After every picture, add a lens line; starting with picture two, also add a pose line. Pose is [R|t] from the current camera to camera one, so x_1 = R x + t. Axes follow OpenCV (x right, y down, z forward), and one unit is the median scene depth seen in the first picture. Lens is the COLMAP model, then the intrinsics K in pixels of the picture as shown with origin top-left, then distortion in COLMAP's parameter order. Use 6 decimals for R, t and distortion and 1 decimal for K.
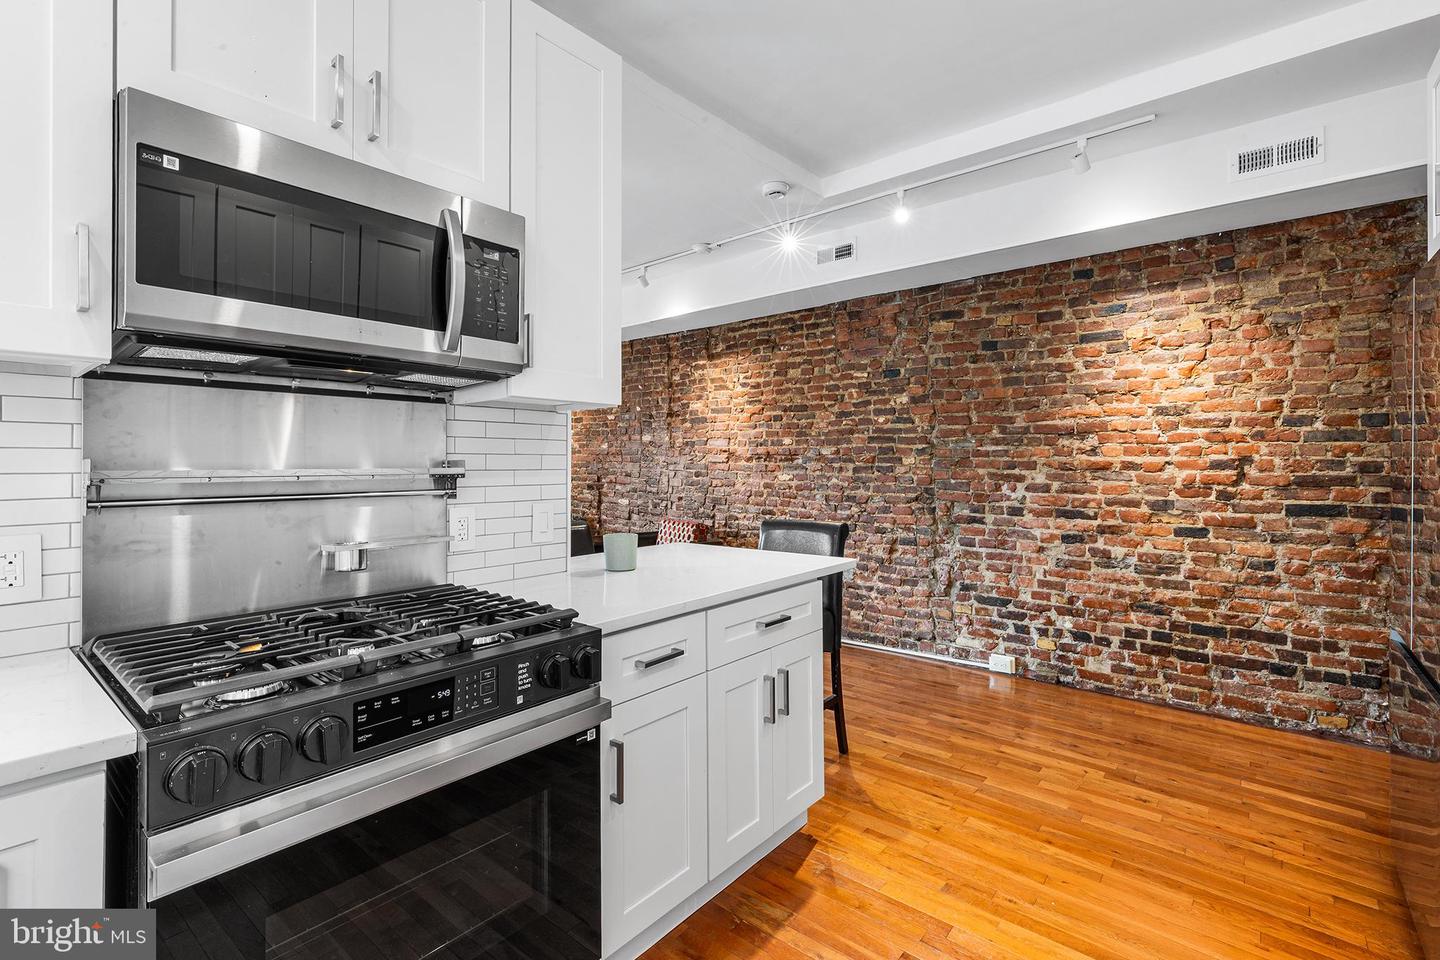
lens RADIAL K [[660.2, 0, 691.0], [0, 660.2, 457.9], [0, 0, 1]] dist [0.001240, -0.001995]
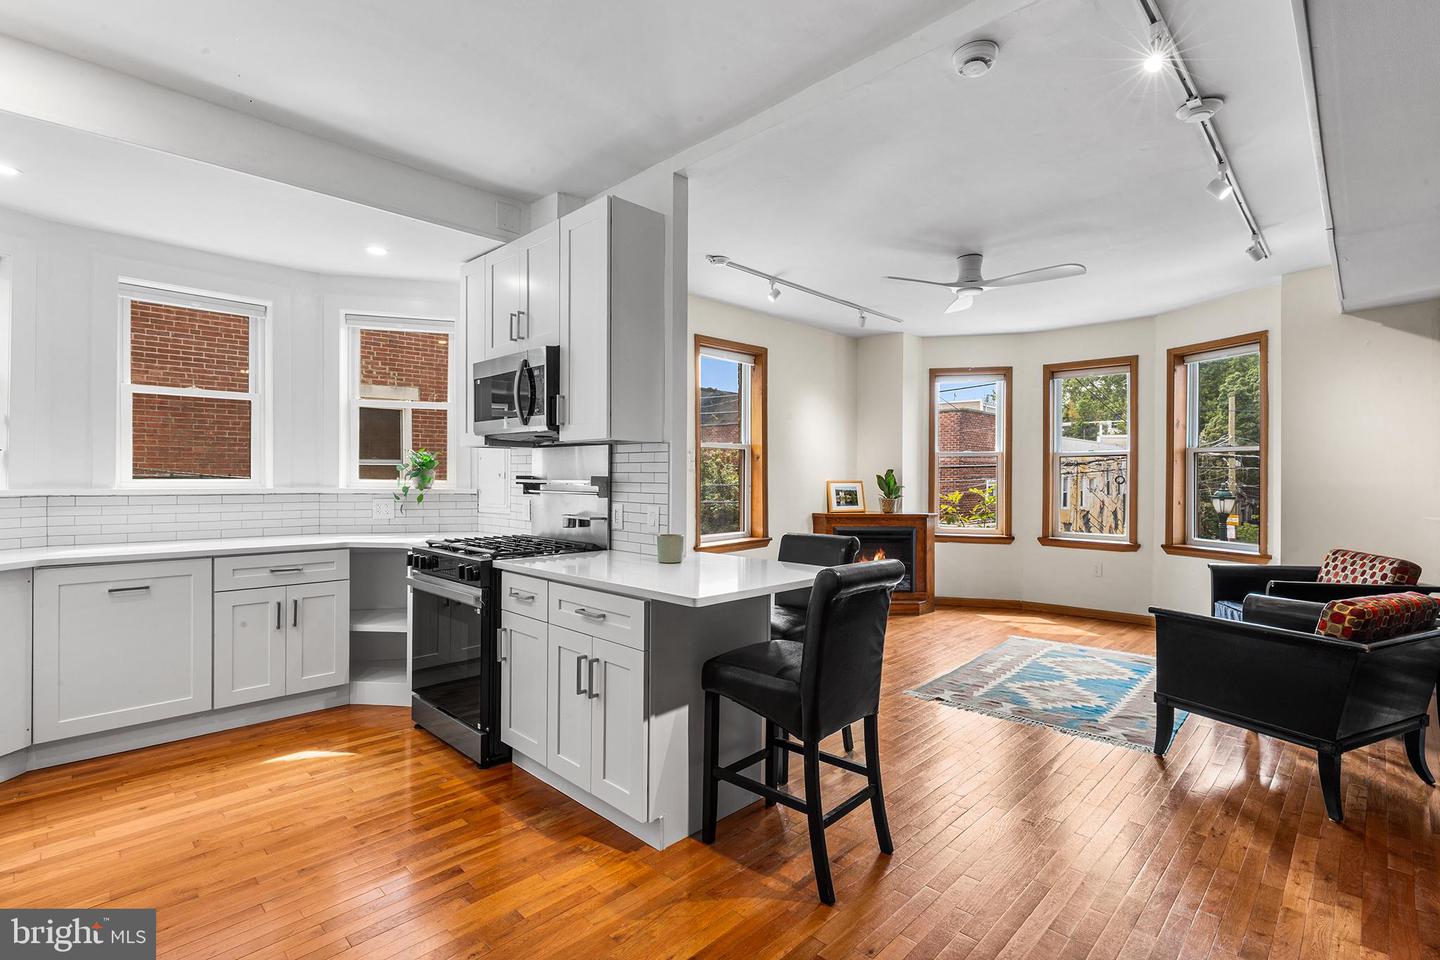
lens RADIAL K [[660.2, 0, 721.2], [0, 660.2, 476.6], [0, 0, 1]] dist [0.001240, -0.001995]
pose [[-0.051114, 0.001578, -0.998692, 0.506047], [0.004892, 0.999987, 0.001330, -0.000886], [0.998681, -0.004818, -0.051121, 0.506085]]
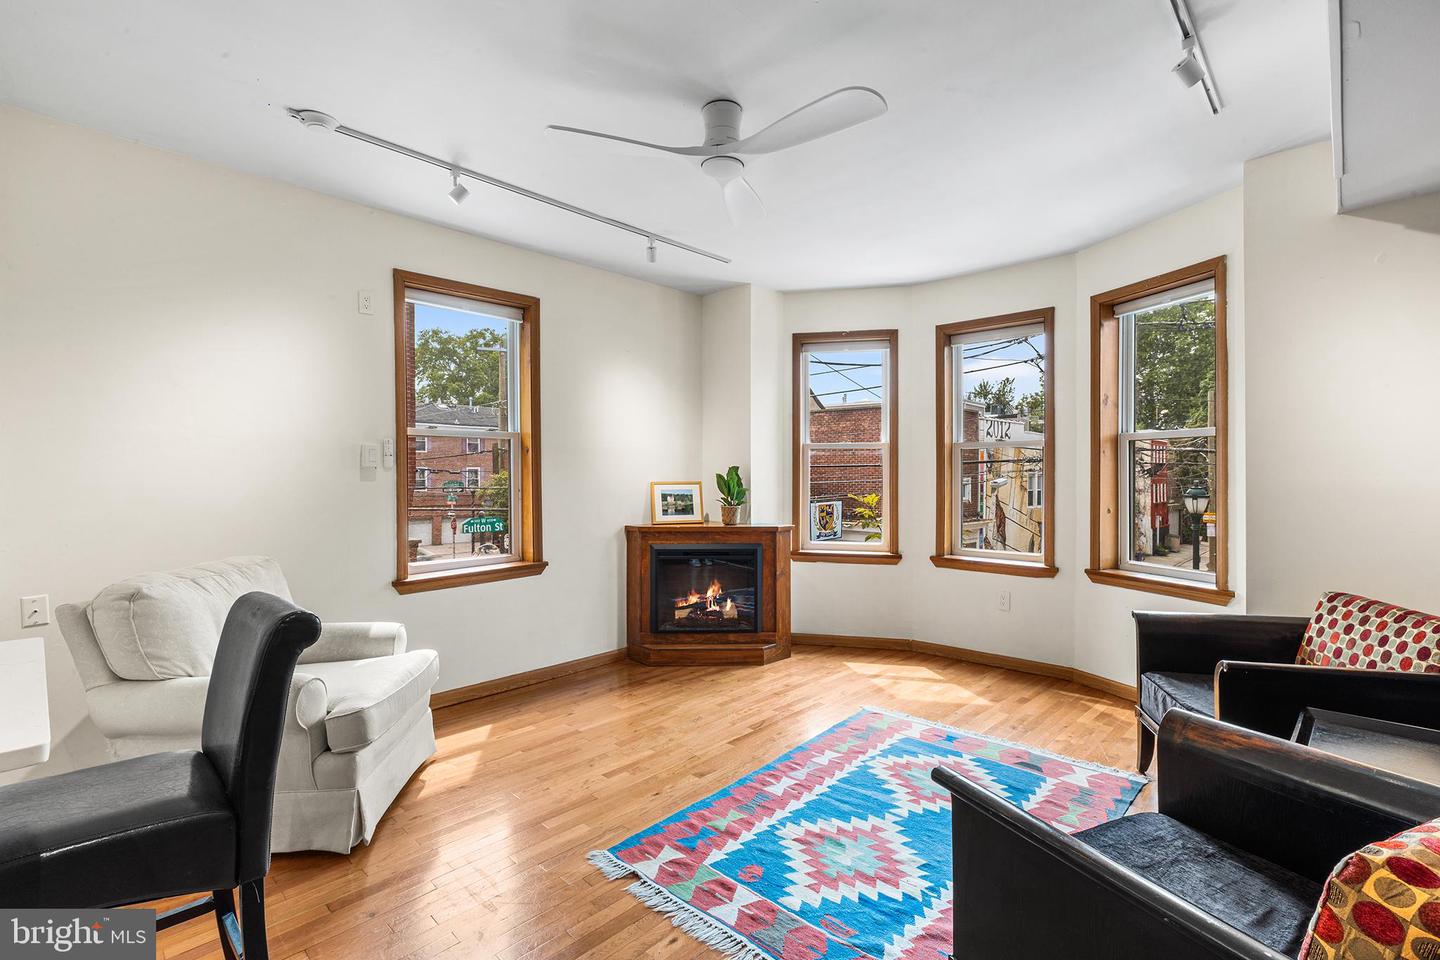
lens RADIAL K [[660.2, 0, 714.2], [0, 660.2, 473.0], [0, 0, 1]] dist [0.001240, -0.001995]
pose [[-0.040898, -0.002497, -0.999160, 0.174489], [0.010305, 0.999943, -0.002921, 0.000729], [0.999110, -0.010416, -0.040870, 0.773371]]
